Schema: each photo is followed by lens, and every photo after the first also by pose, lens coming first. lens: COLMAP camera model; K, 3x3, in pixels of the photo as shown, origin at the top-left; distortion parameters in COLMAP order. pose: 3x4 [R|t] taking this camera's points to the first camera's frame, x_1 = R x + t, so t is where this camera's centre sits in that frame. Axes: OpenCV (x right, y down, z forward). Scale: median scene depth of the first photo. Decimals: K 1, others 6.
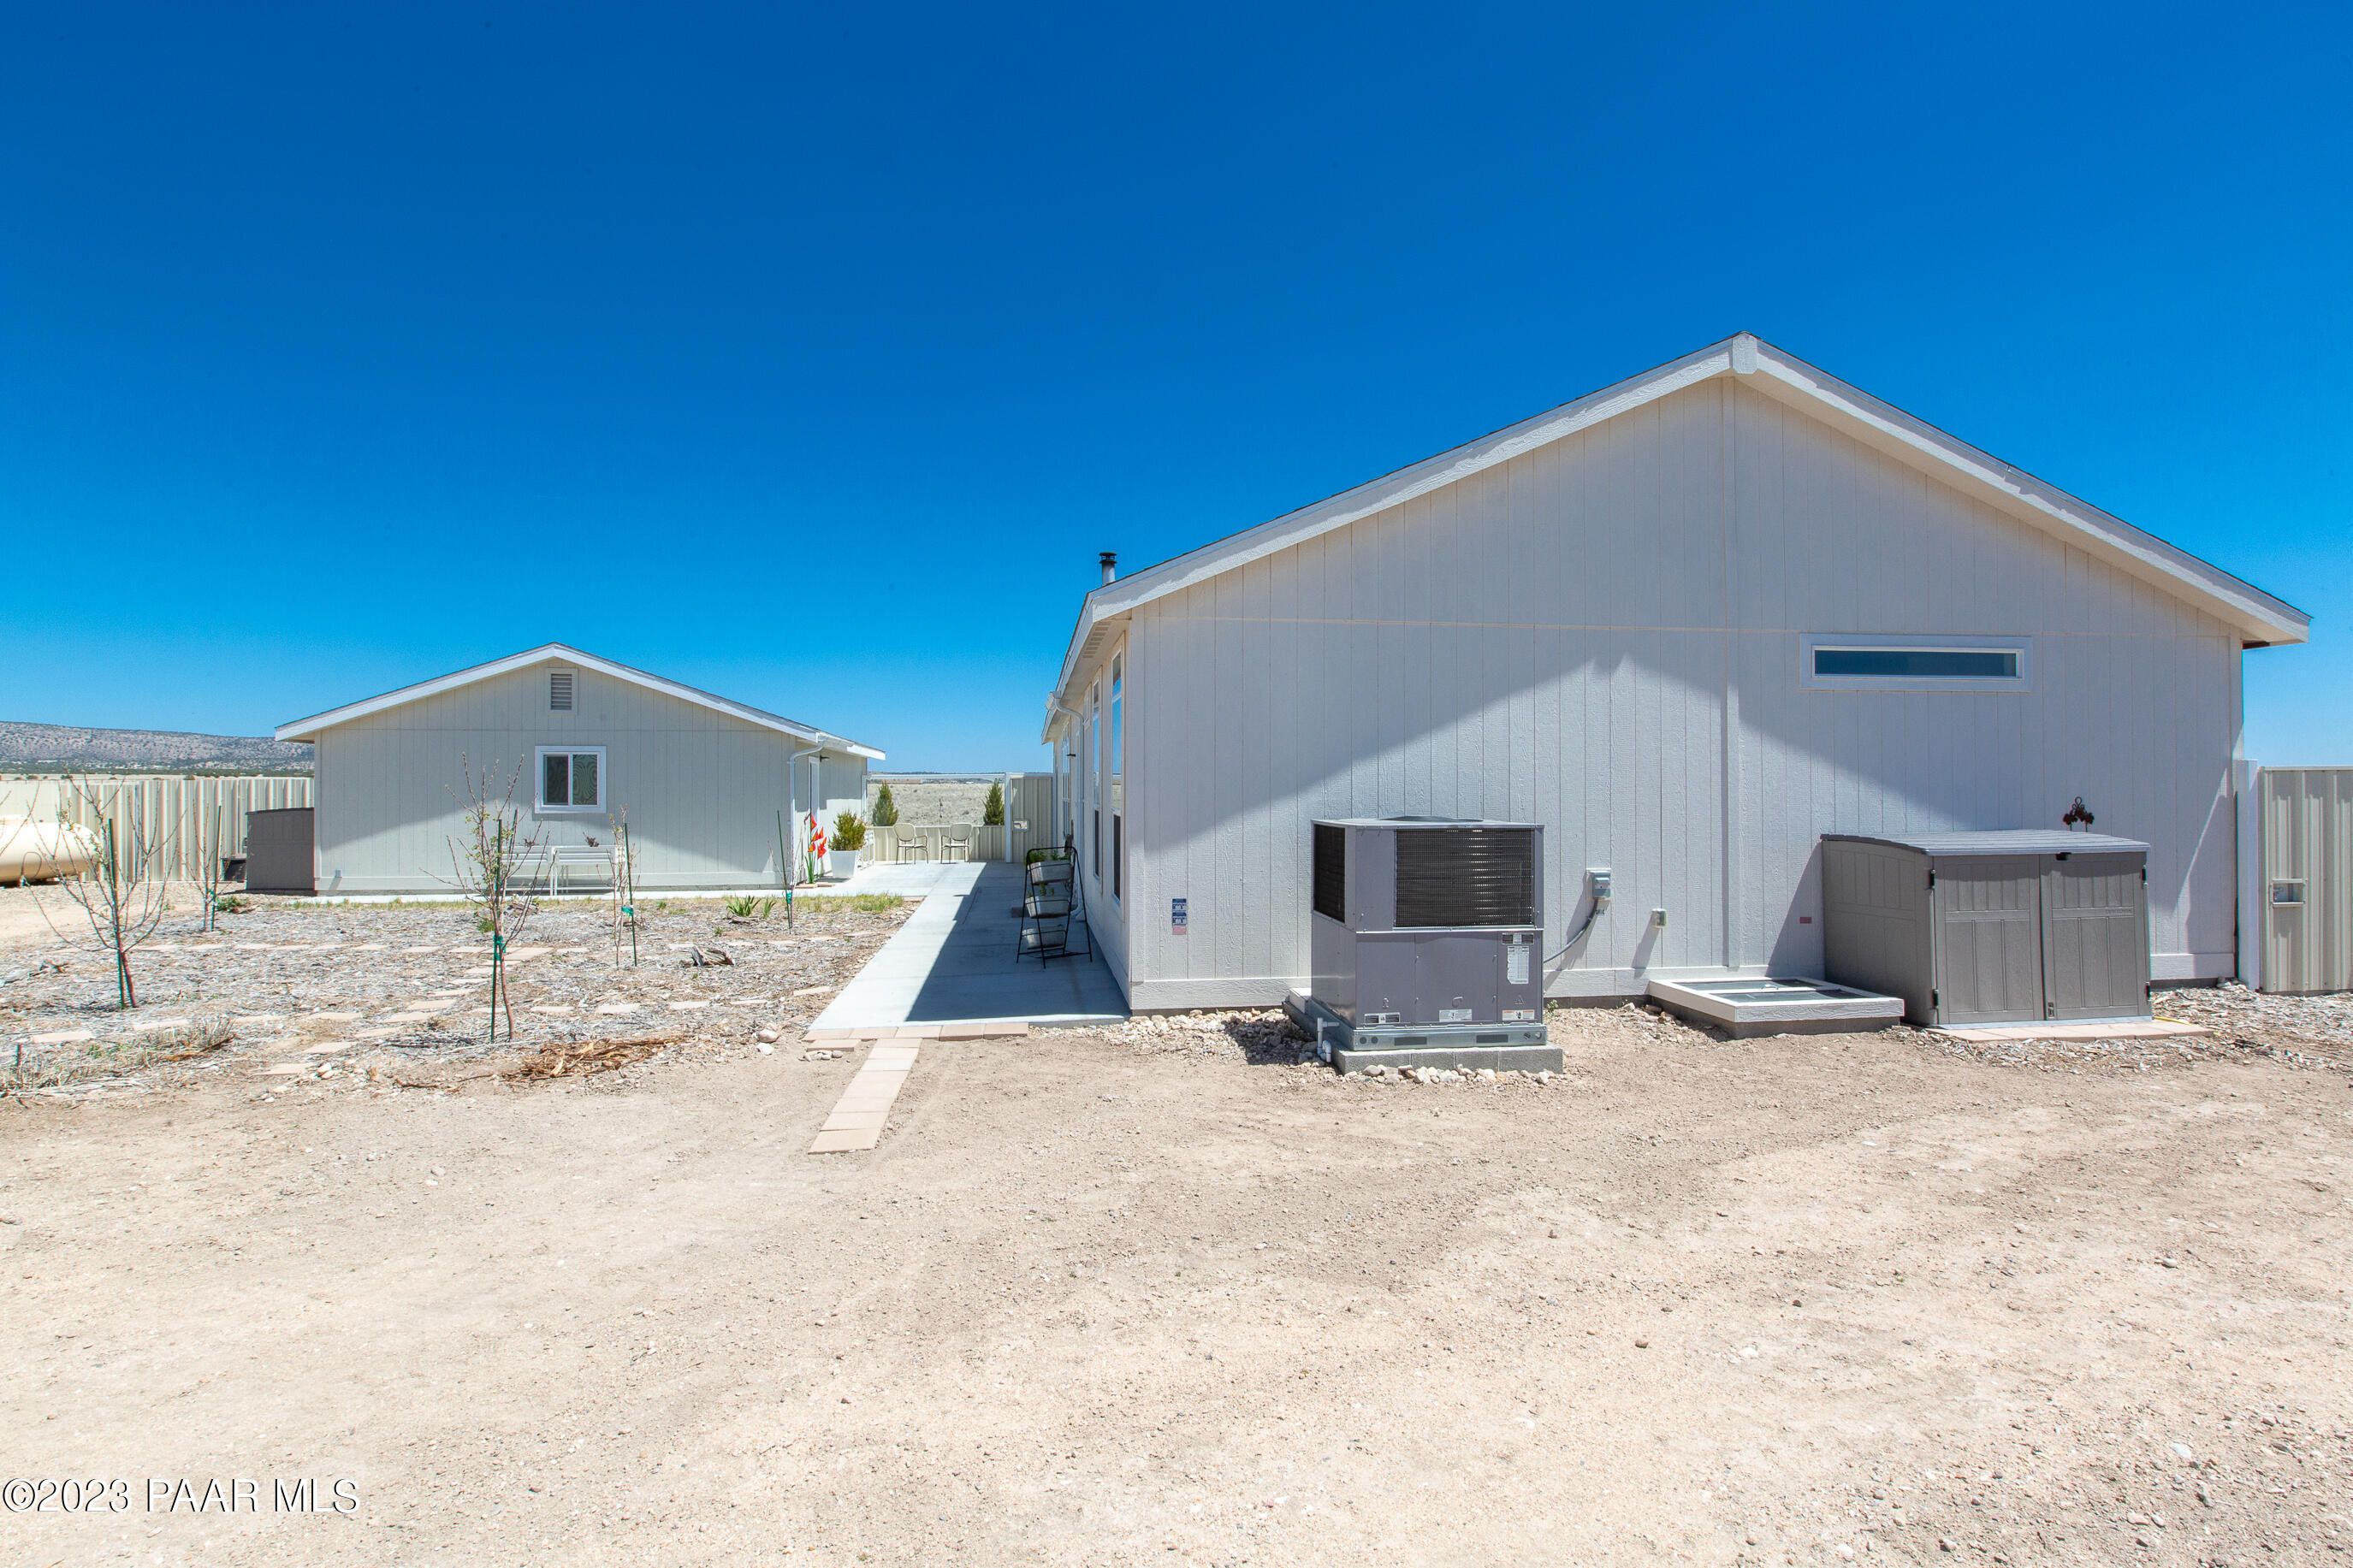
lens RADIAL K [[1181.5, 0, 1176.5], [0, 1181.5, 784.0], [0, 0, 1]] dist [-0.000620, -0.000078]
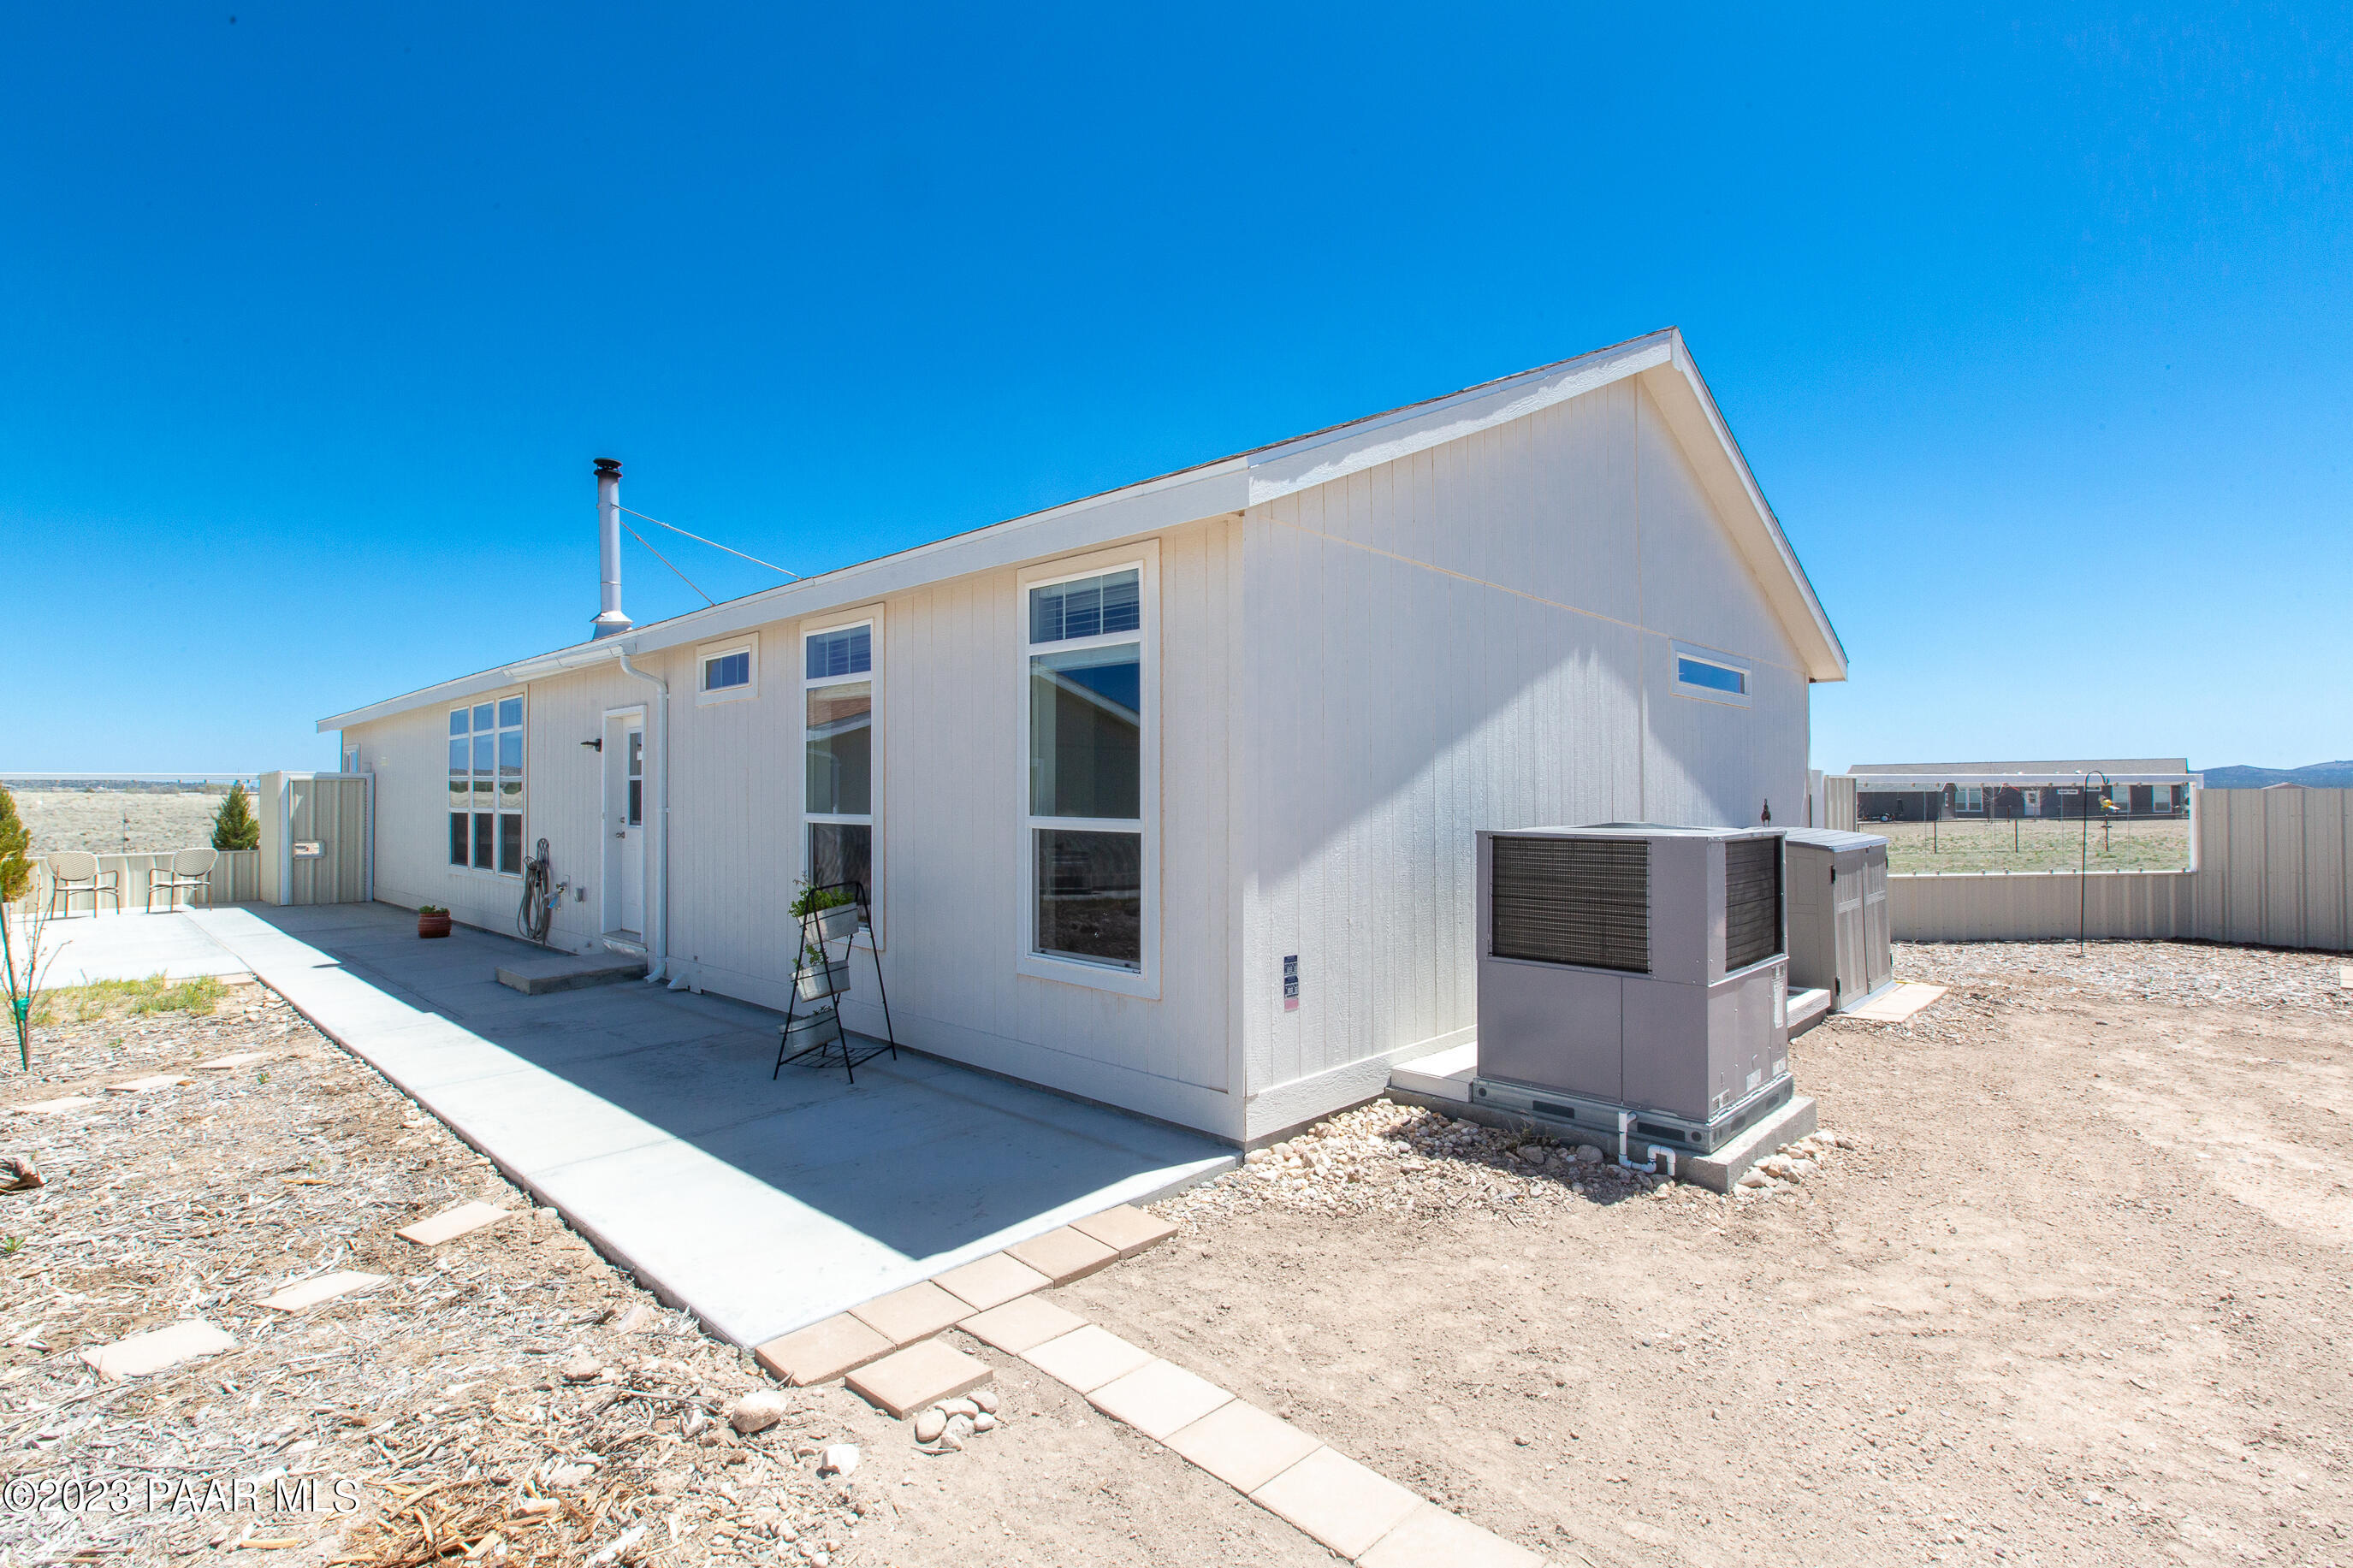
lens RADIAL K [[1088.3, 0, 1176.5], [0, 1088.3, 784.0], [0, 0, 1]] dist [0.020473, -0.010066]
pose [[0.772696, 0.004995, 0.634756, -0.436651], [-0.000370, 0.999972, -0.007419, 0.005556], [-0.634776, 0.005498, 0.772677, 0.577370]]
